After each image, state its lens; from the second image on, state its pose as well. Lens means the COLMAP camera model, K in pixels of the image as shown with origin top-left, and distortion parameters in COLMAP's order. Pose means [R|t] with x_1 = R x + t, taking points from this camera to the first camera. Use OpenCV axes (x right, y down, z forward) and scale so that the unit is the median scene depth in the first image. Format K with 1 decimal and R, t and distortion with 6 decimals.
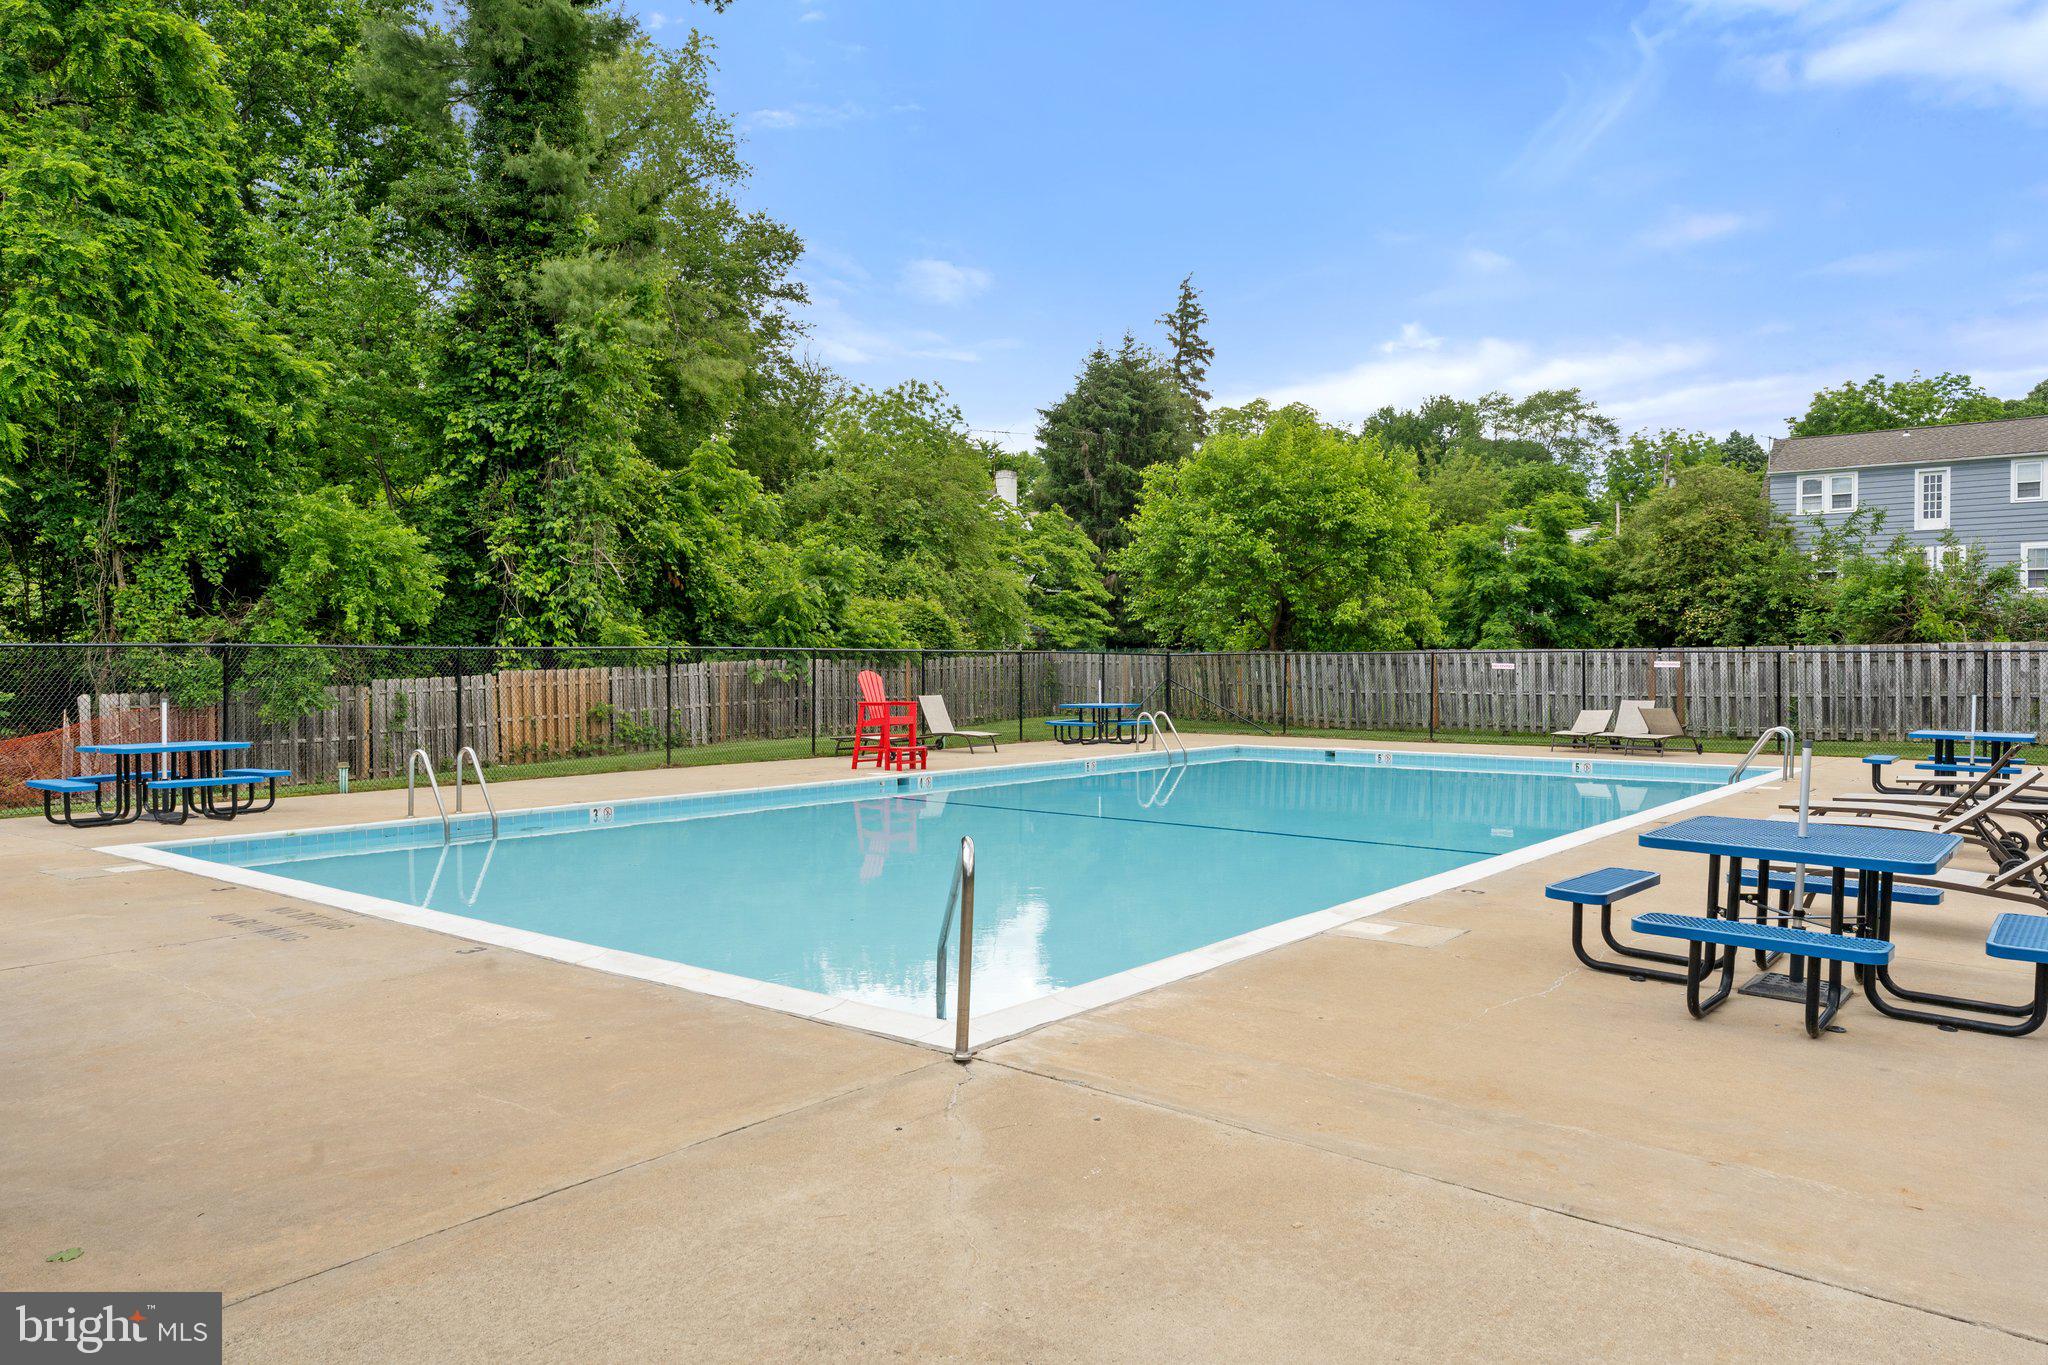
lens RADIAL K [[1353.8, 0, 1028.2], [0, 1353.8, 736.6], [0, 0, 1]] dist [-0.001888, 0.000147]
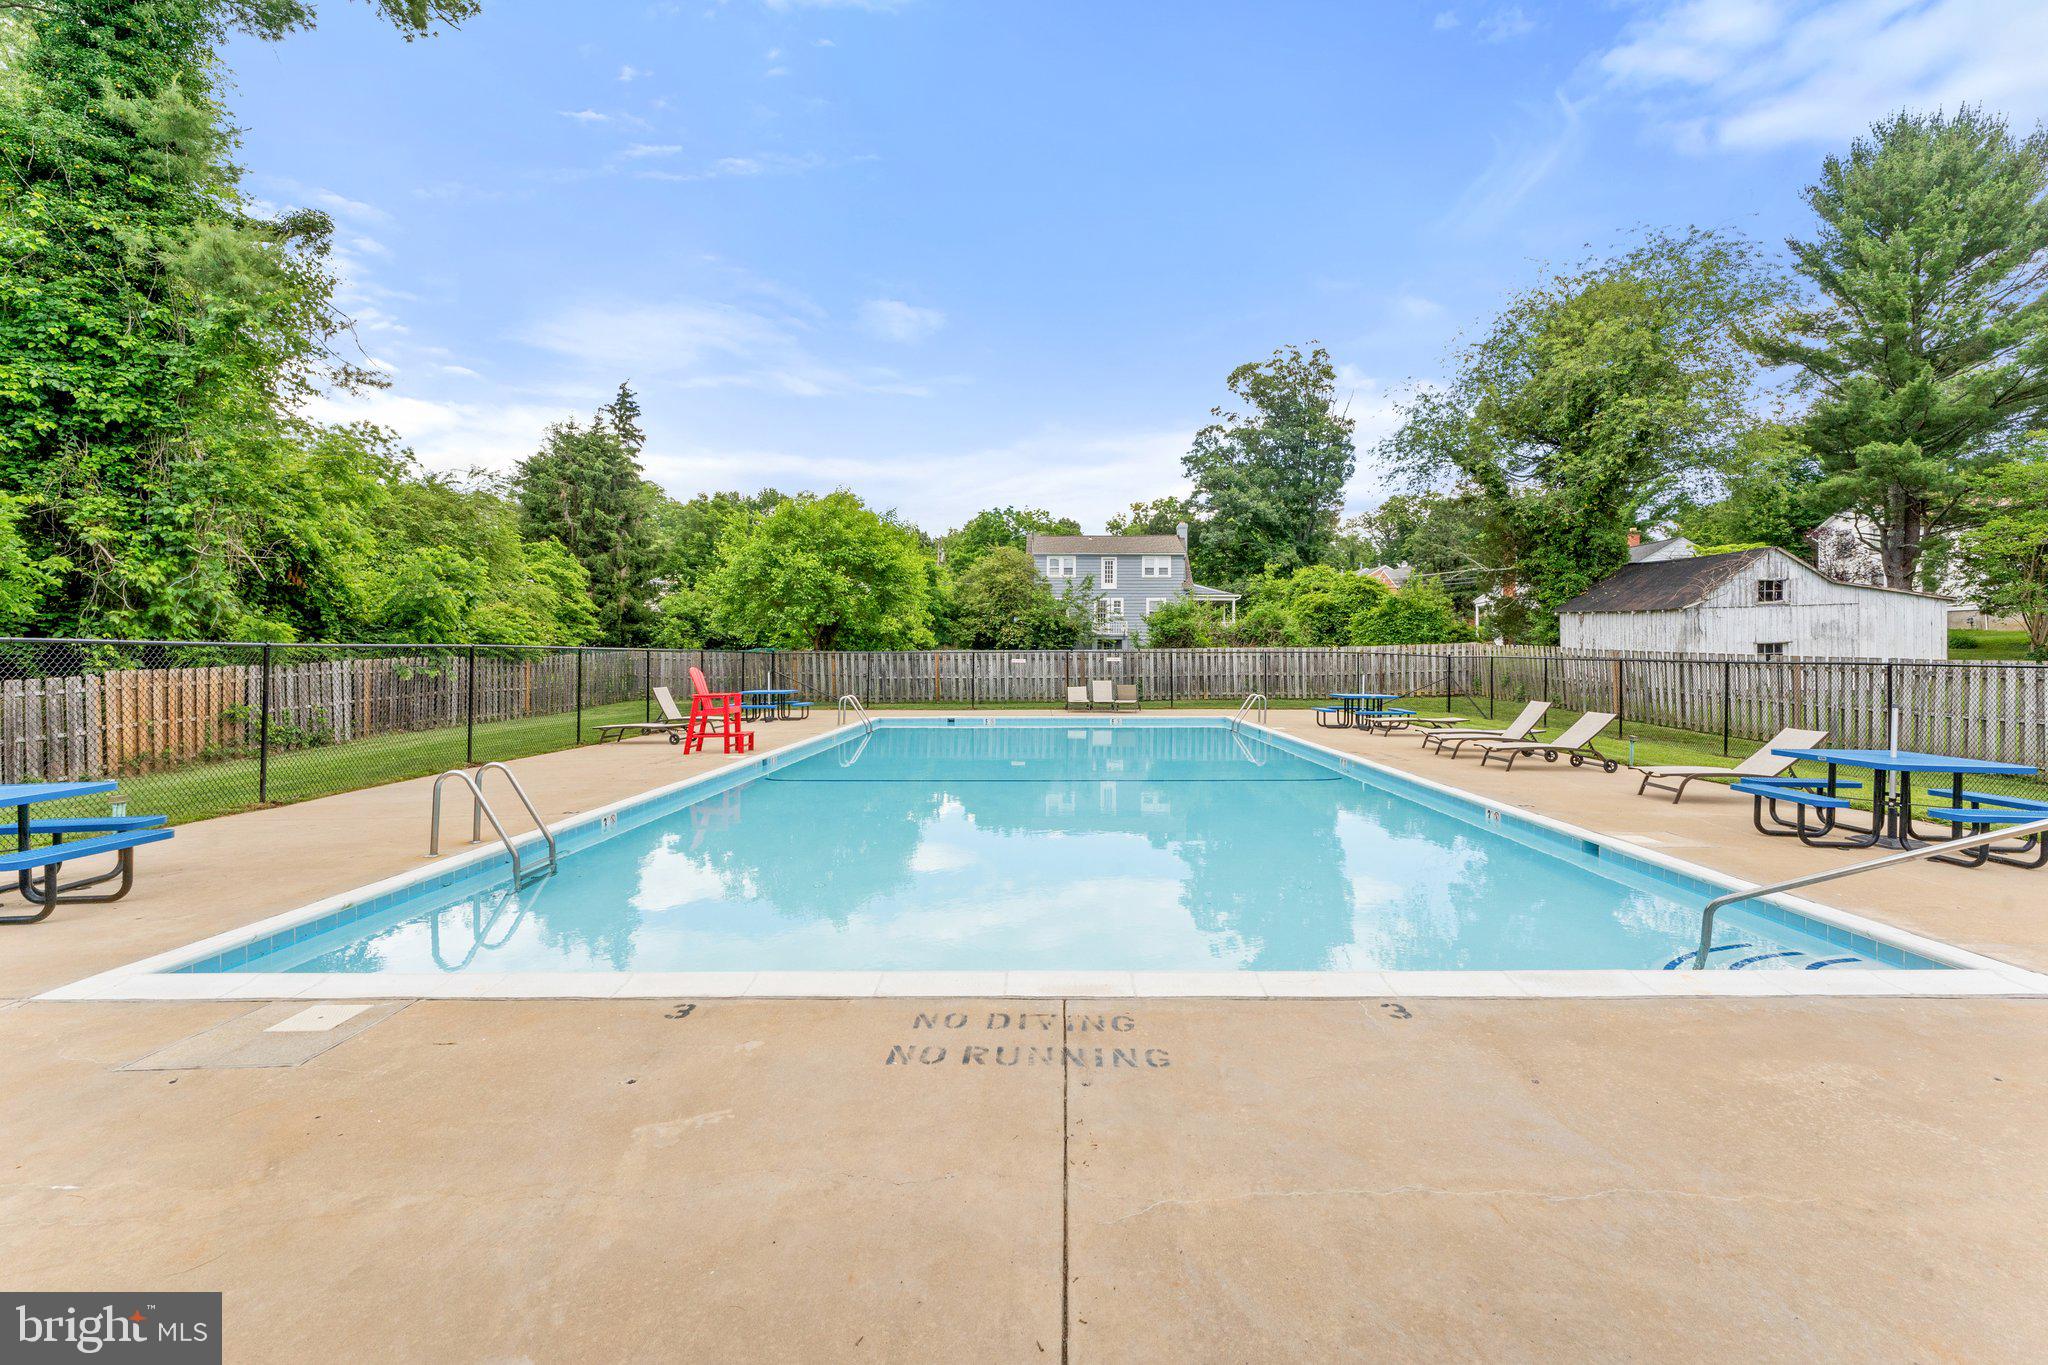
lens RADIAL K [[842.1, 0, 1019.7], [0, 842.1, 674.9], [0, 0, 1]] dist [-0.001514, -0.000145]
pose [[0.782793, -0.014676, 0.622108, -0.232143], [0.036027, 0.999114, -0.021763, -0.011330], [-0.621238, 0.039449, 0.782629, 0.184410]]
